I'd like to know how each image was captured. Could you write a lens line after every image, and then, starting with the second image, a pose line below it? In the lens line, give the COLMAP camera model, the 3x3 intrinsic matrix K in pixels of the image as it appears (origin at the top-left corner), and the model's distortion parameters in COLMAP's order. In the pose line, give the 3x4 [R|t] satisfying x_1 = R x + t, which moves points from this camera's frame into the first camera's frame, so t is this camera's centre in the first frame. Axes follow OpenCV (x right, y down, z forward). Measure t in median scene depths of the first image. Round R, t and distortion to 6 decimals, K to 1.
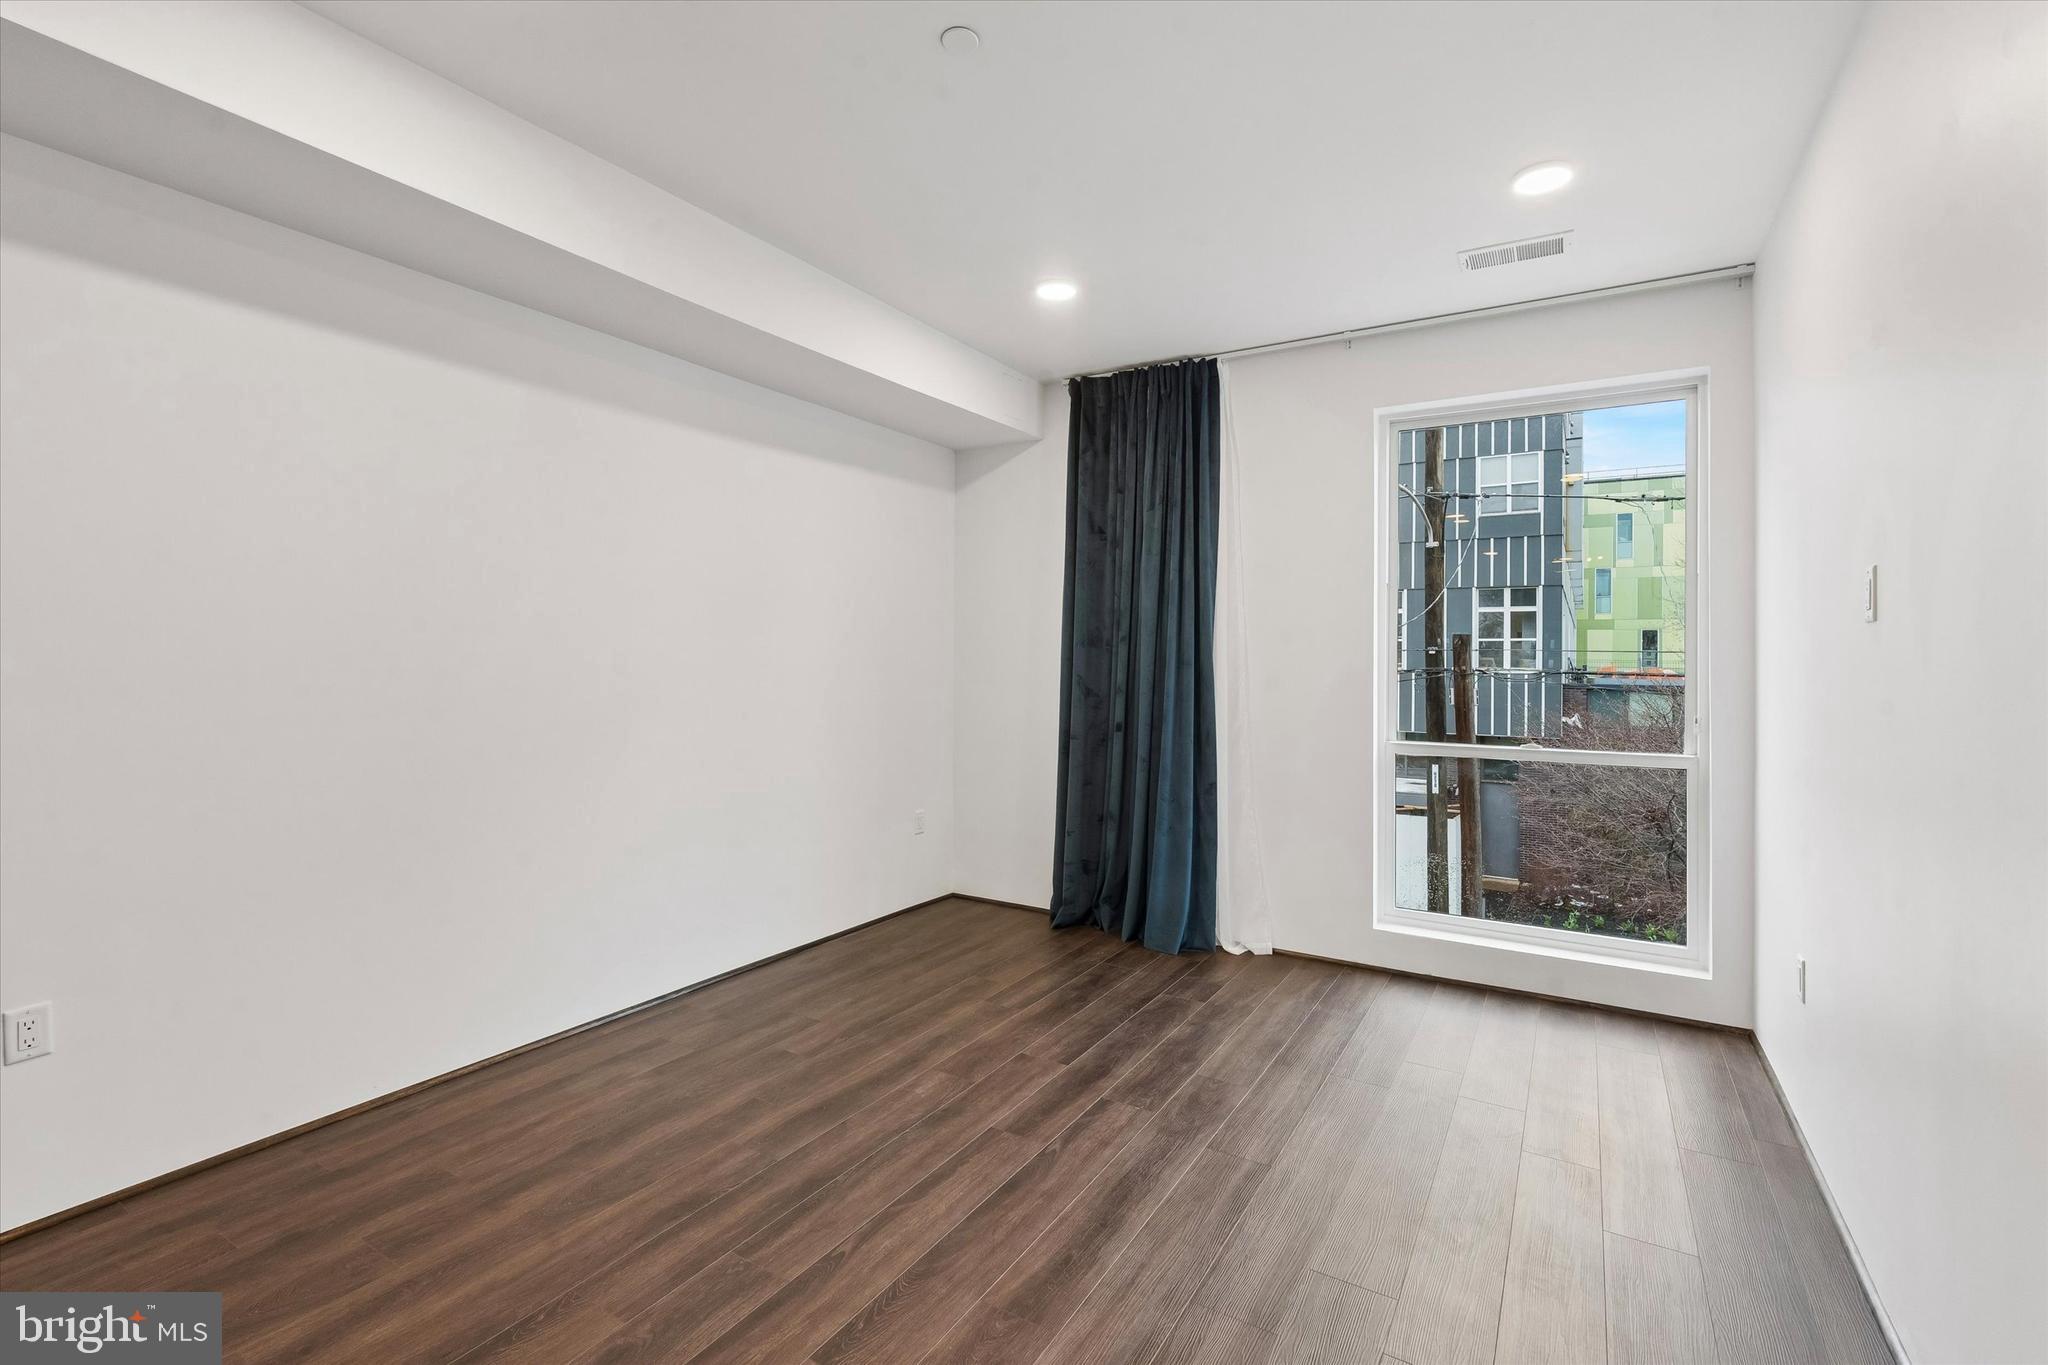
lens RADIAL K [[912.1, 0, 1022.8], [0, 912.1, 670.5], [0, 0, 1]] dist [-0.000270, 0.000054]
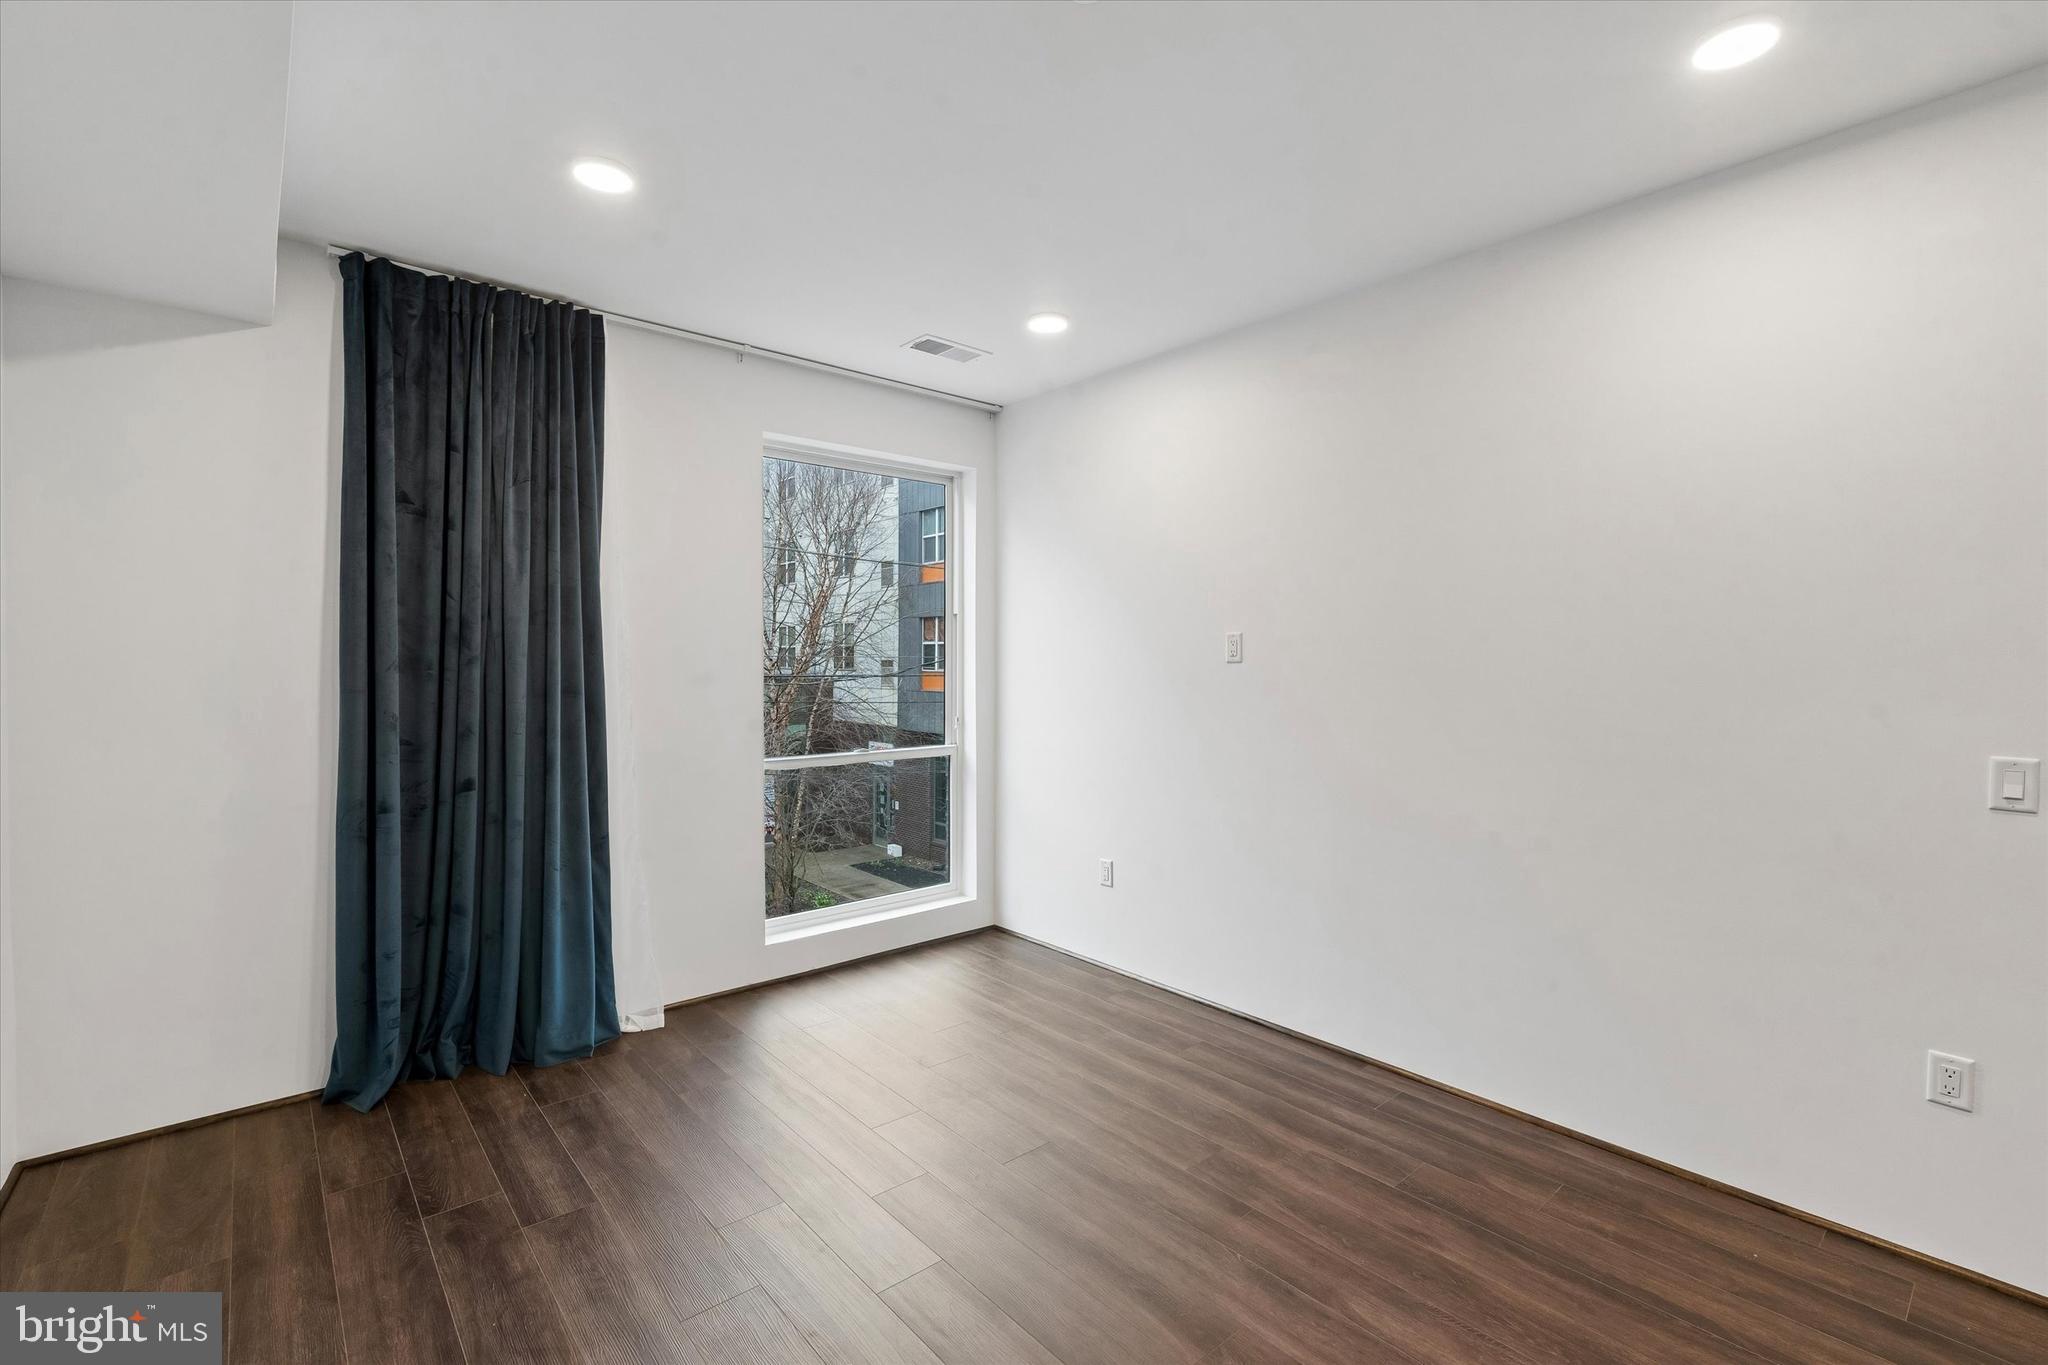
lens RADIAL K [[912.1, 0, 1022.8], [0, 912.1, 670.5], [0, 0, 1]] dist [-0.000270, 0.000054]
pose [[0.310942, -0.022697, 0.950158, -0.457909], [0.005086, 0.999740, 0.022218, -0.041070], [-0.950415, -0.002076, 0.310976, 0.389308]]
